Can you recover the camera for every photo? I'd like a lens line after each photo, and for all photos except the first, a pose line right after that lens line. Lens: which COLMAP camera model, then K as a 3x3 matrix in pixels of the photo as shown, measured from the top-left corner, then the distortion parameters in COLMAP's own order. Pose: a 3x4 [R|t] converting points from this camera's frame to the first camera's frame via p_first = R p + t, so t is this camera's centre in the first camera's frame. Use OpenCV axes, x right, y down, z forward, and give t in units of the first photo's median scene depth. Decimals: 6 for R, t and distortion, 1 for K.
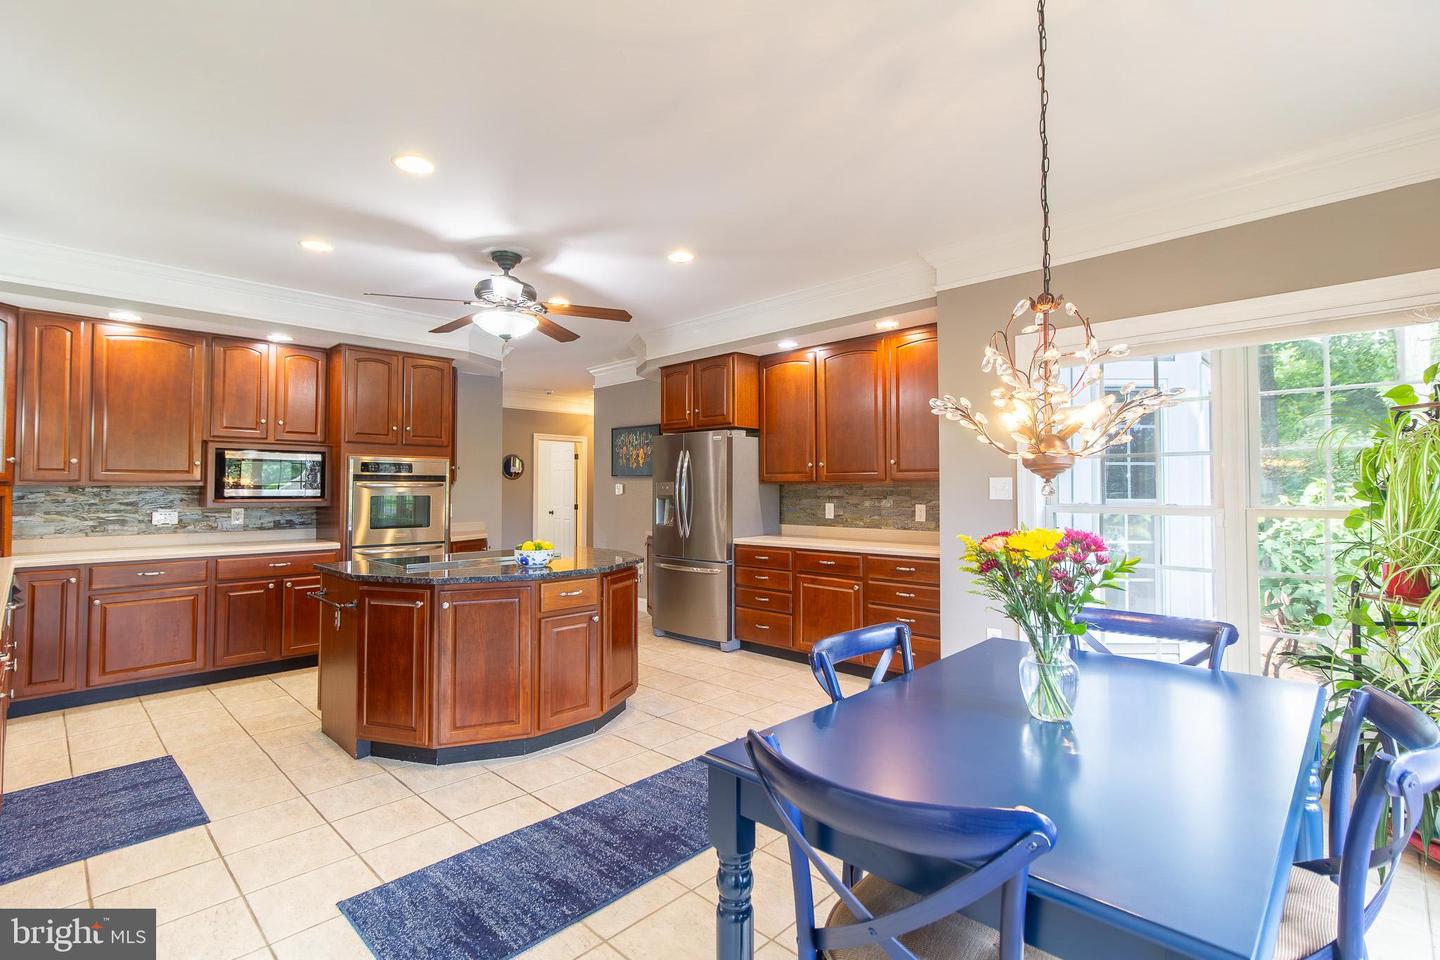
lens RADIAL K [[667.4, 0, 724.8], [0, 667.4, 470.4], [0, 0, 1]] dist [0.009213, -0.000756]
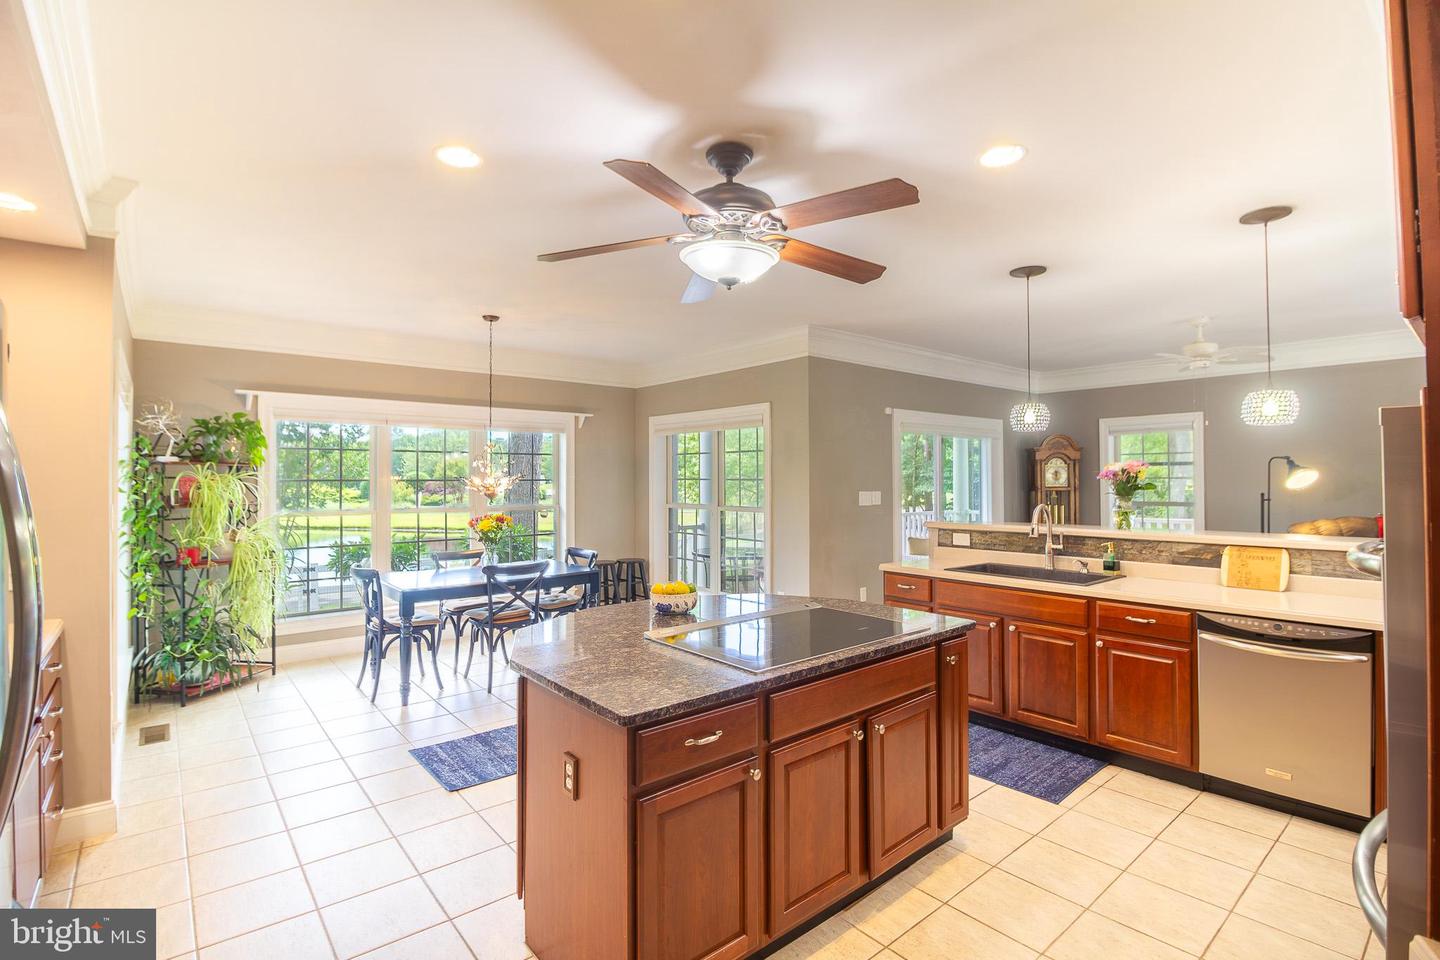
lens RADIAL K [[667.4, 0, 724.8], [0, 667.4, 470.4], [0, 0, 1]] dist [0.009213, -0.000756]
pose [[-0.995324, 0.008968, 0.096175, -0.297803], [0.004868, 0.999073, -0.042777, 0.003781], [-0.096469, -0.042109, -0.994445, 1.265296]]
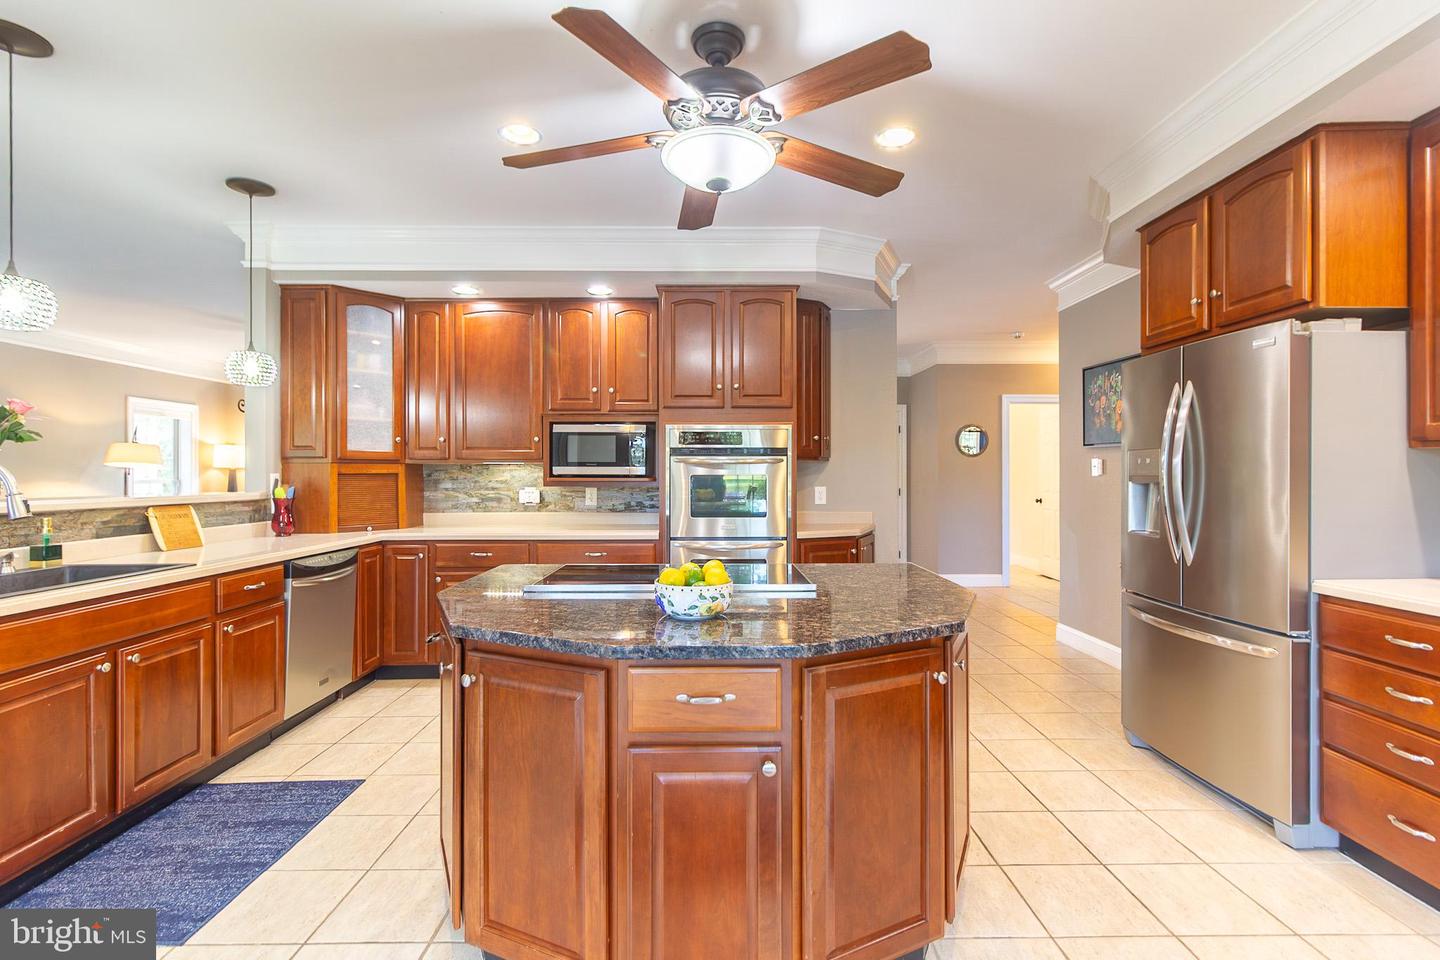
lens RADIAL K [[667.4, 0, 724.8], [0, 667.4, 470.4], [0, 0, 1]] dist [0.009213, -0.000756]
pose [[0.701032, -0.002325, -0.713126, 0.057552], [0.020075, 0.999663, 0.016476, 0.020650], [0.712848, -0.025866, 0.700842, 0.476845]]
